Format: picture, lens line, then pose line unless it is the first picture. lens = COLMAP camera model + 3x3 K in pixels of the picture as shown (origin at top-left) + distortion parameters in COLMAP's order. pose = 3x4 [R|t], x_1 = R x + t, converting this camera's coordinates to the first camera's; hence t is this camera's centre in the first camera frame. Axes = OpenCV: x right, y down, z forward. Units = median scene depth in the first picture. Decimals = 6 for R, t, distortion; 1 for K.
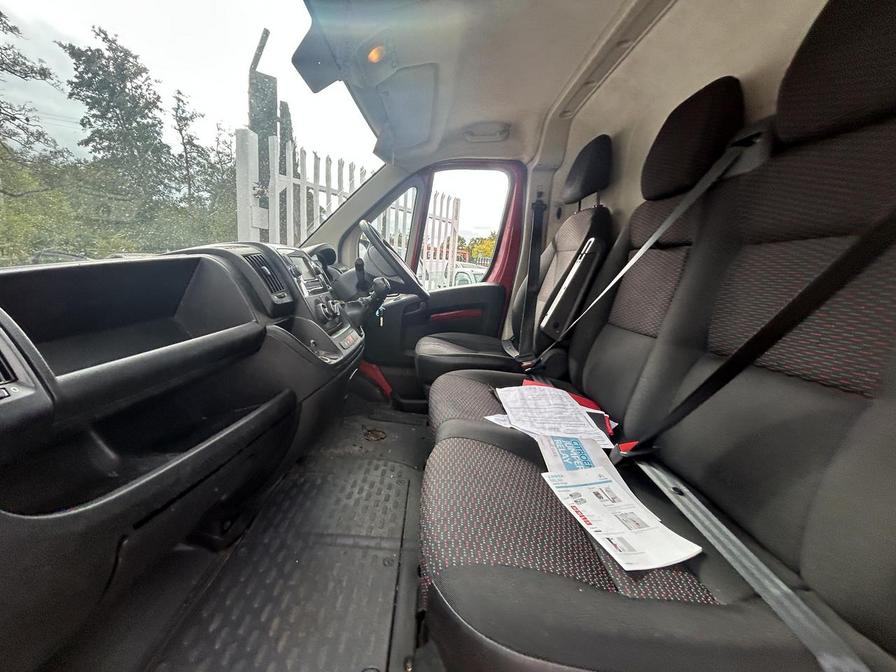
lens RADIAL K [[363.2, 0, 448.0], [0, 363.2, 336.0], [0, 0, 1]] dist [0.000766, -0.000287]
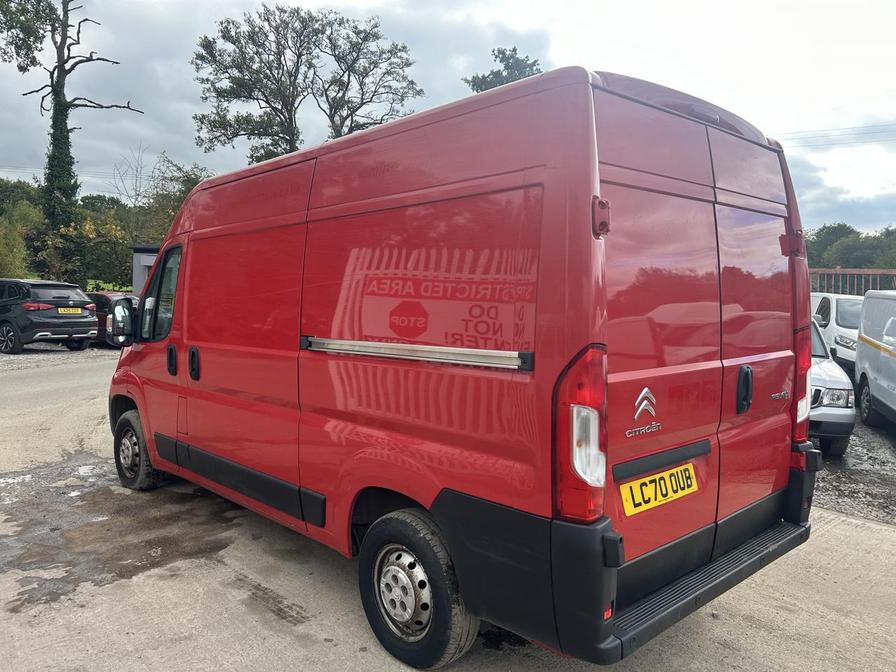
lens RADIAL K [[672.5, 0, 443.3], [0, 672.5, 323.2], [0, 0, 1]] dist [0.045816, -0.056377]
pose [[0.654744, -0.006028, -0.755826, 0.173340], [-0.119788, 0.986503, -0.111635, 0.011630], [0.746298, 0.163632, 0.645185, -0.052105]]
